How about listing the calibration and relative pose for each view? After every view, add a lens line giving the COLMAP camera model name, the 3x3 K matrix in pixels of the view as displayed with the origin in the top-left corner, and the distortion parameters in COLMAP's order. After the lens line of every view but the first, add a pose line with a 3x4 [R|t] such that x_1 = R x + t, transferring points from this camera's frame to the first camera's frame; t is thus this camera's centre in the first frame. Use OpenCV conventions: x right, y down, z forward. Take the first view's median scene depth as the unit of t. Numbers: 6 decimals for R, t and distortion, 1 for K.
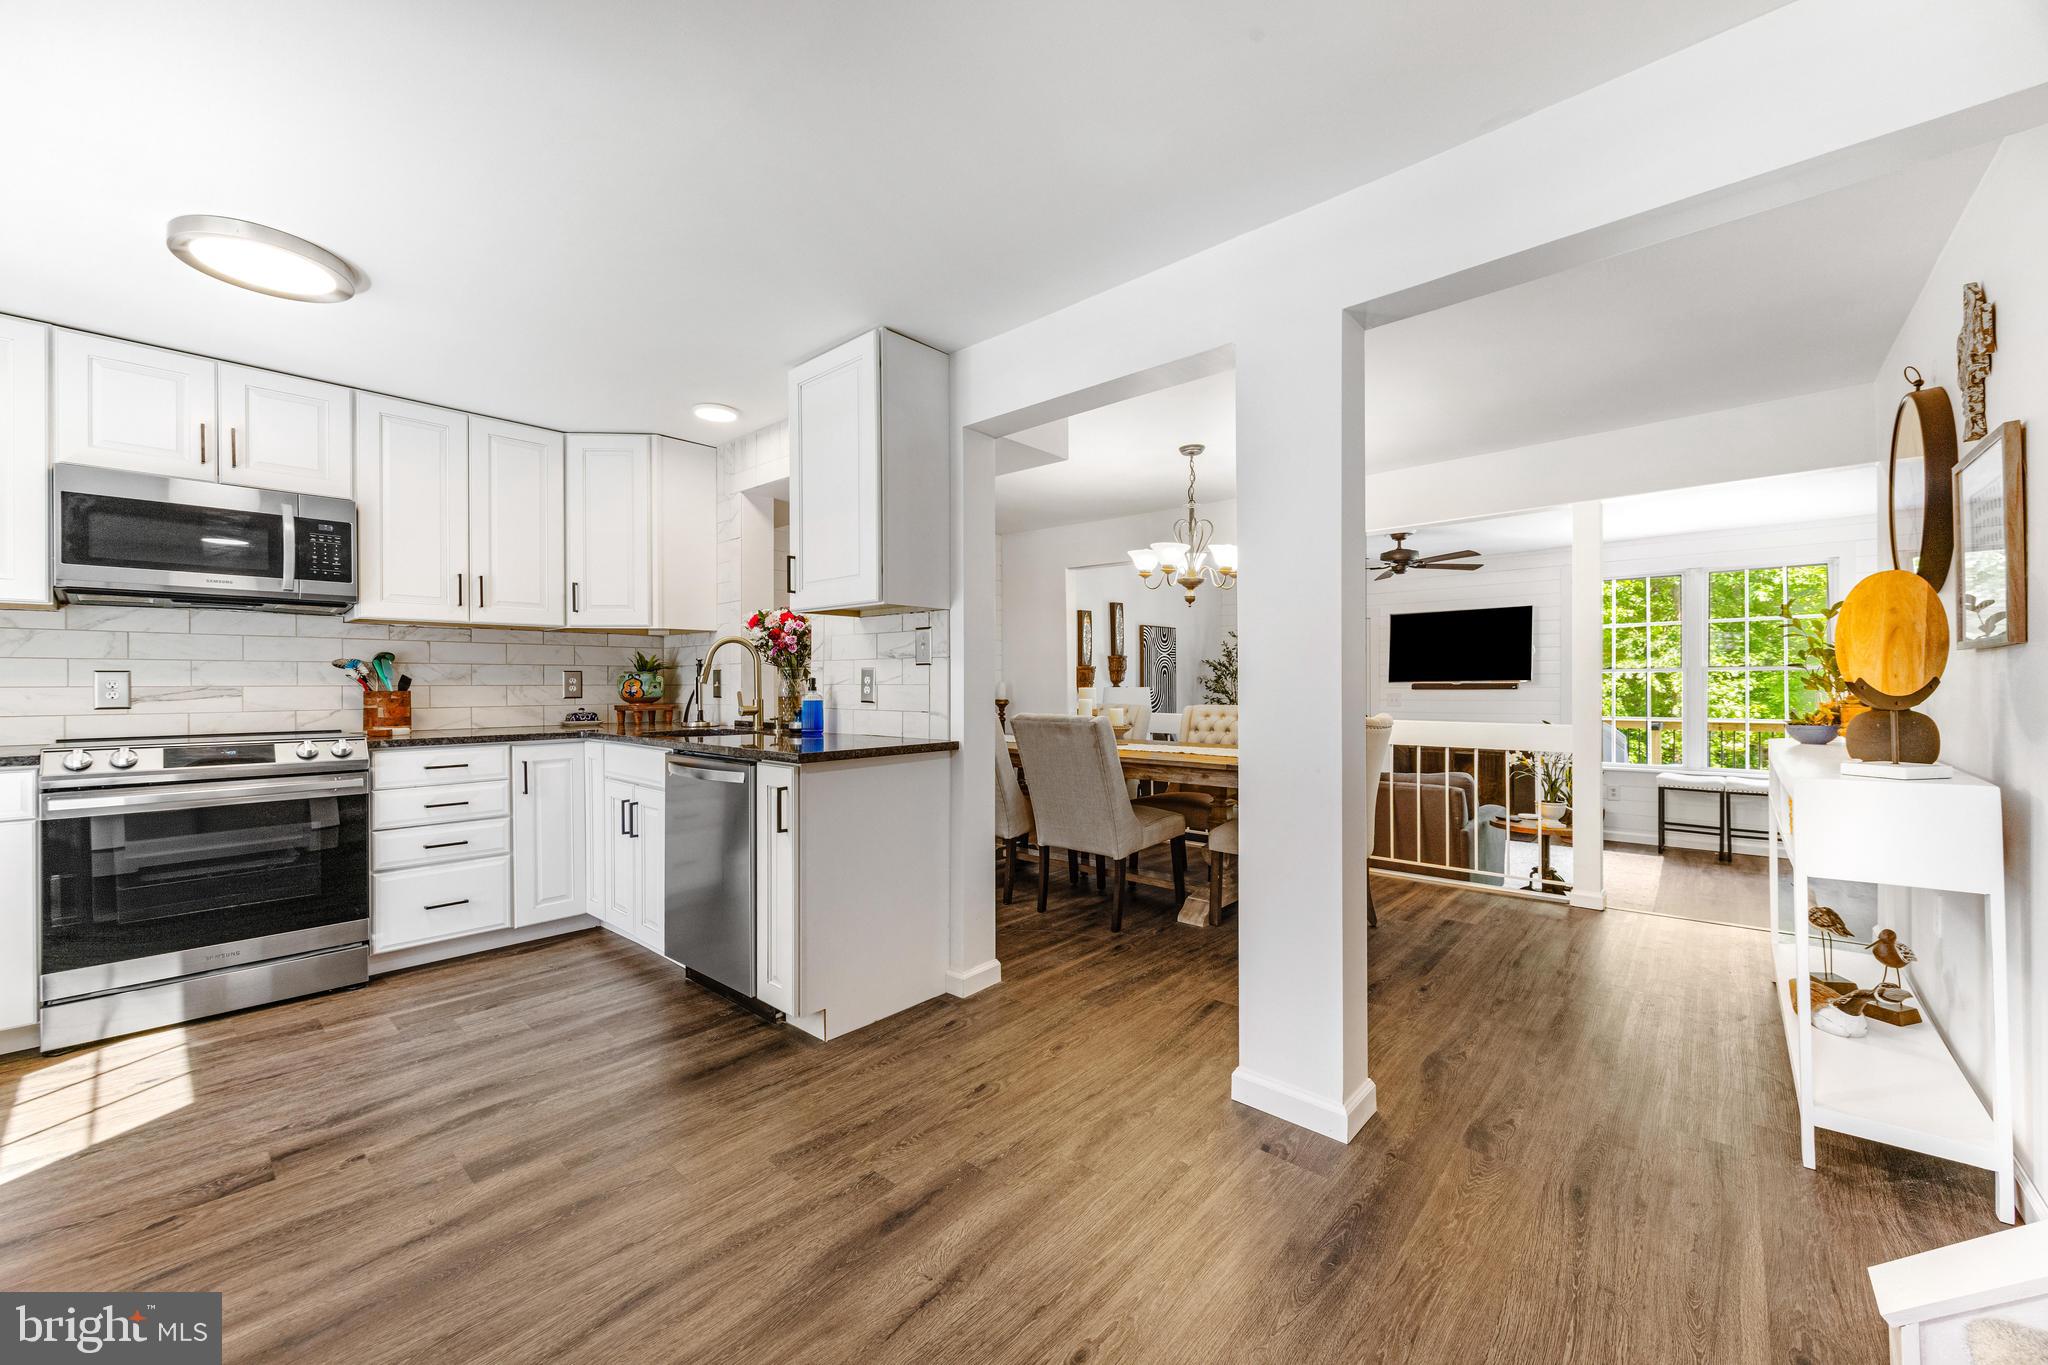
lens RADIAL K [[791.8, 0, 1026.7], [0, 791.8, 679.9], [0, 0, 1]] dist [0.000316, 0.000144]
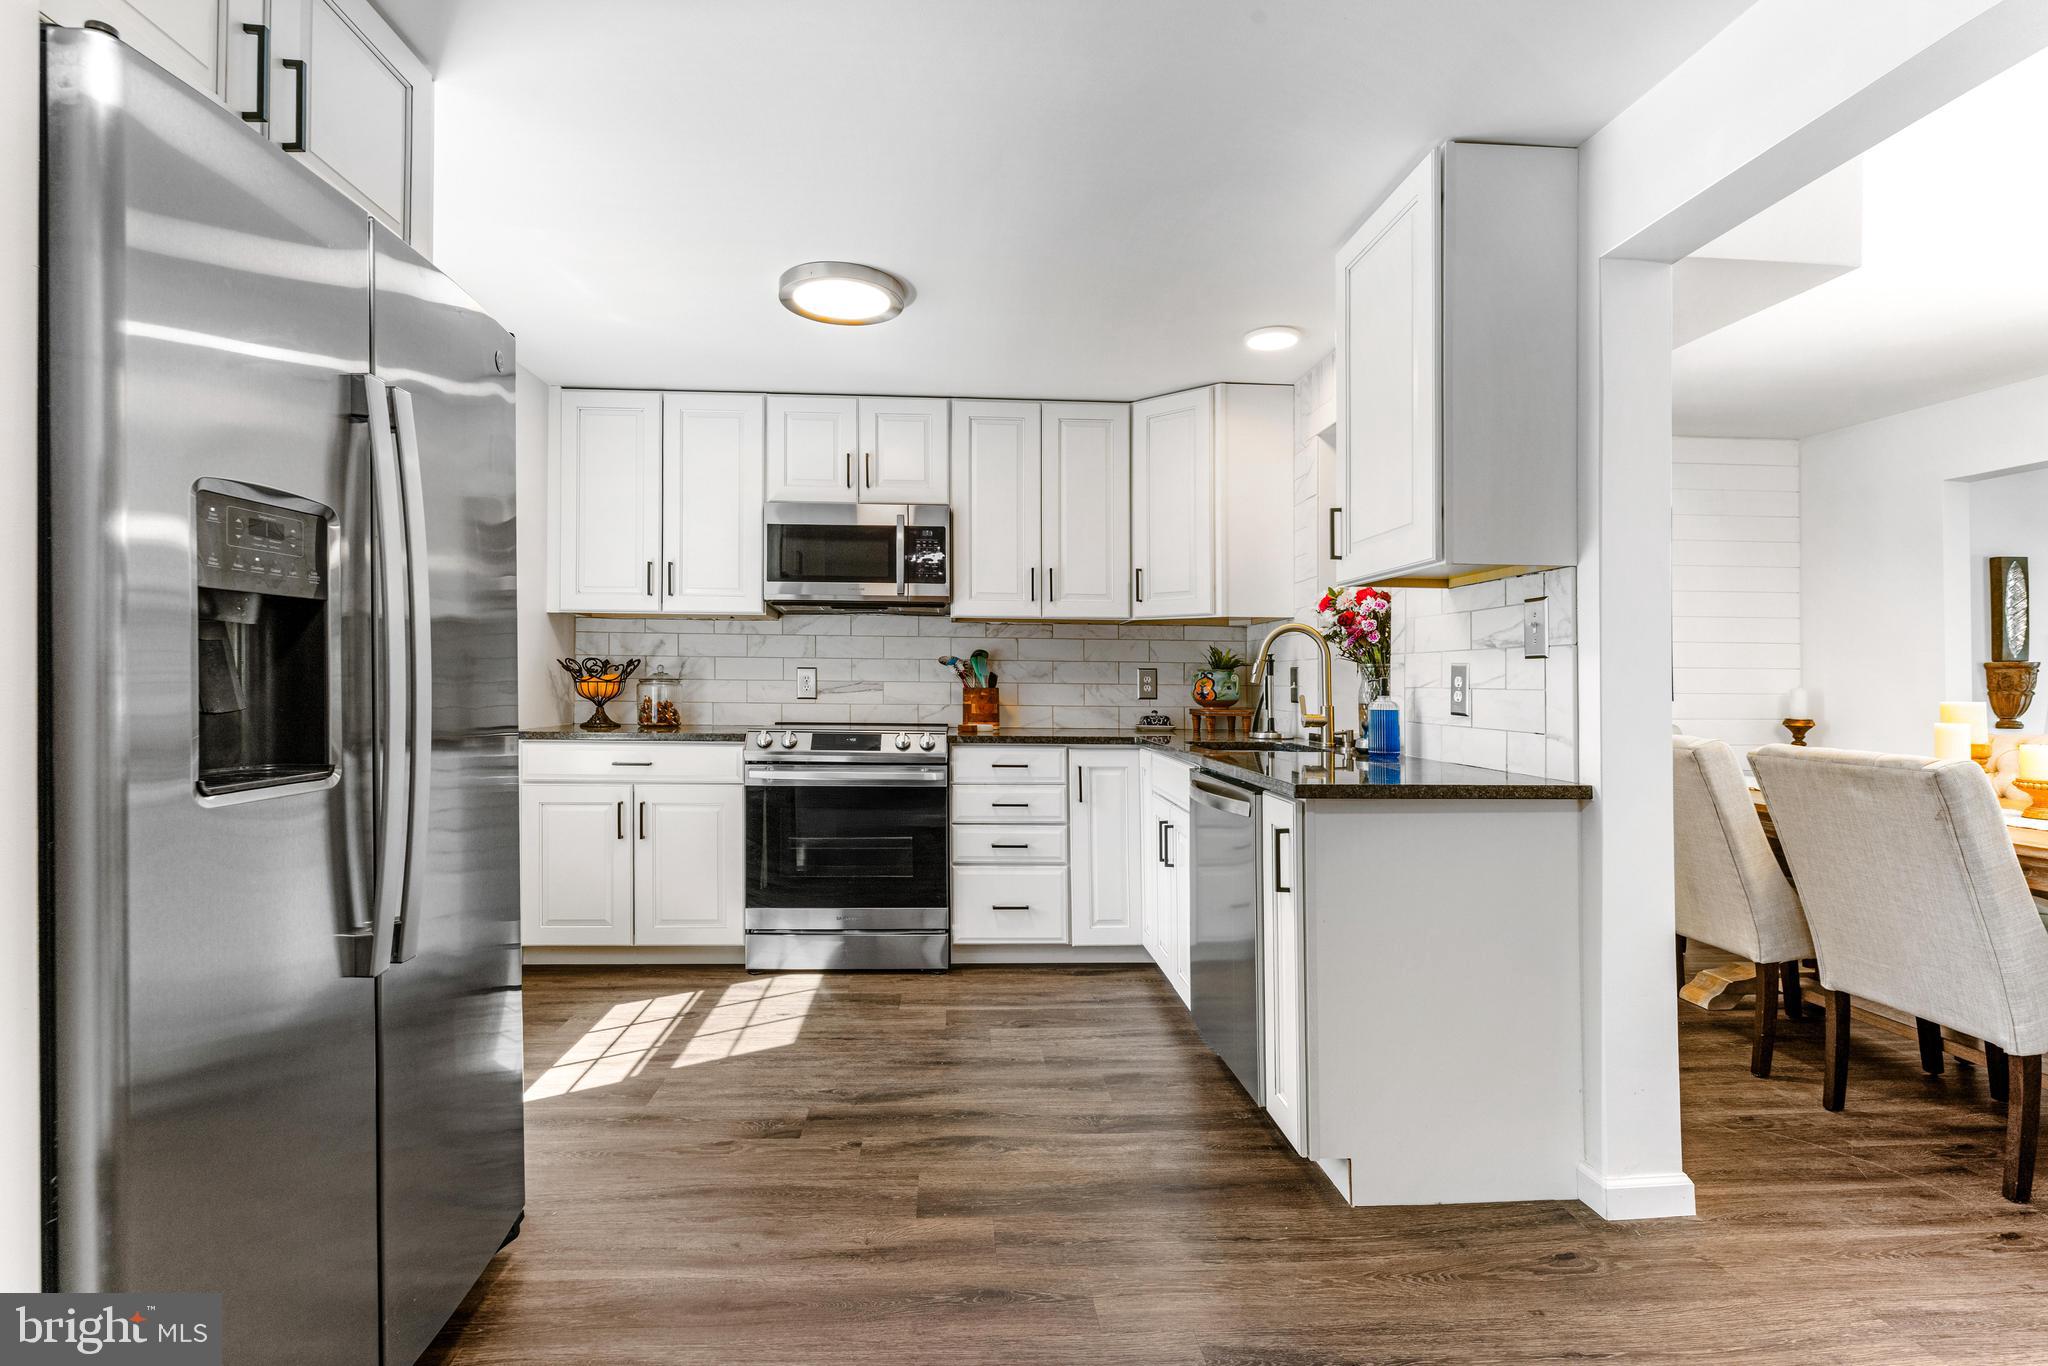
lens RADIAL K [[960.7, 0, 999.6], [0, 960.7, 668.4], [0, 0, 1]] dist [-0.010373, 0.000531]
pose [[0.706065, 0.000860, -0.708146, 0.100972], [-0.011153, 0.999889, -0.009905, 0.001359], [0.708059, 0.014892, 0.705996, 0.163177]]
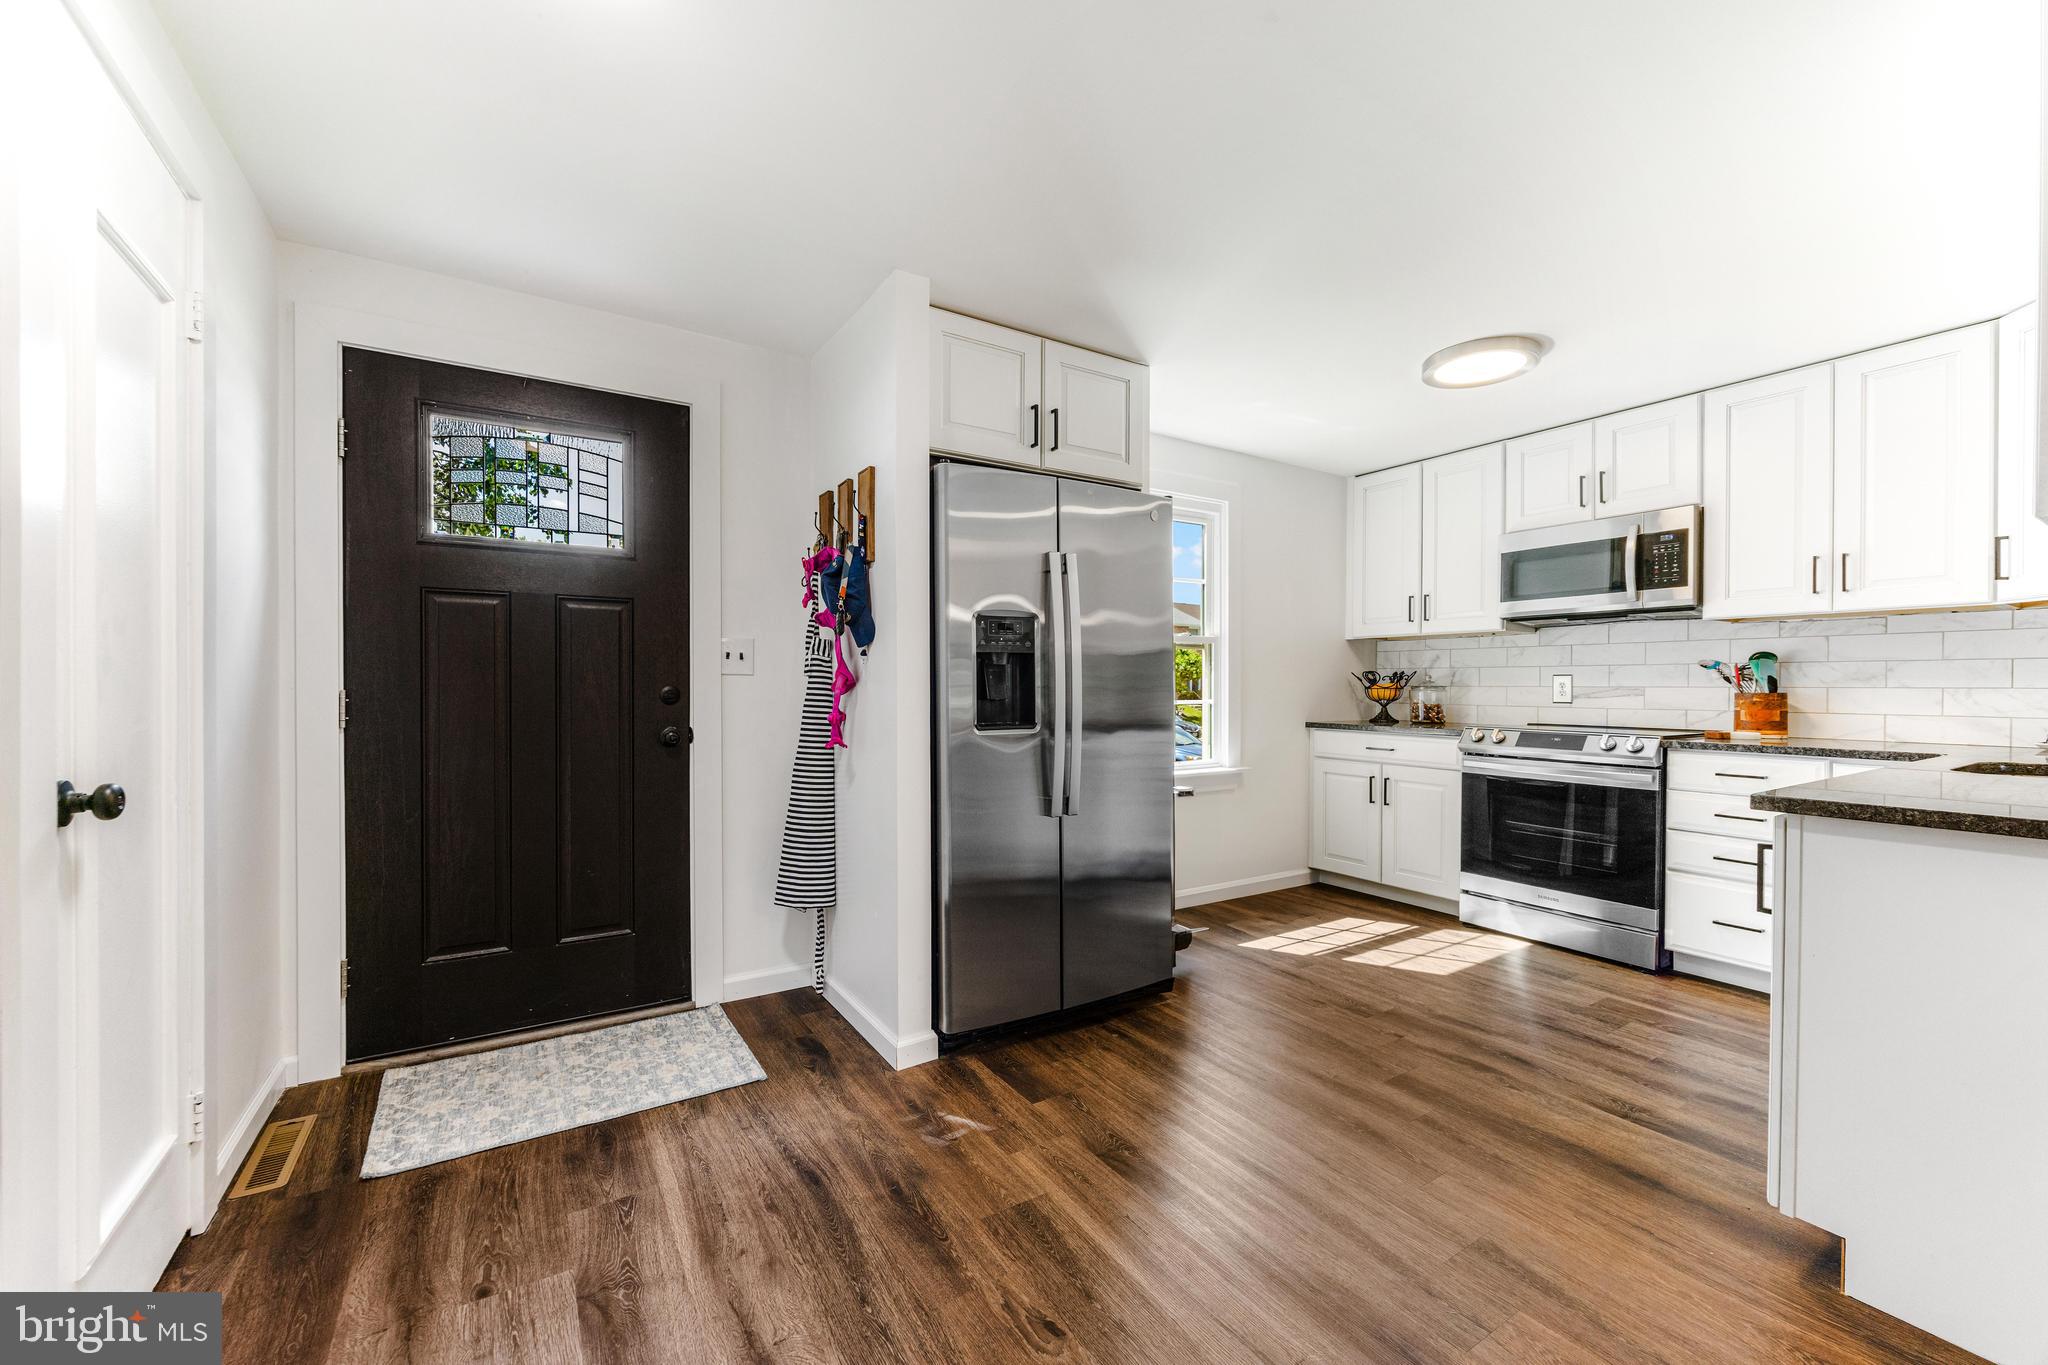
lens RADIAL K [[791.8, 0, 1003.9], [0, 791.8, 684.7], [0, 0, 1]] dist [0.000316, 0.000144]
pose [[-0.282691, 0.003187, -0.959206, 0.401544], [0.001548, 0.999995, 0.002867, 0.000333], [0.959210, -0.000674, -0.282694, 0.464782]]
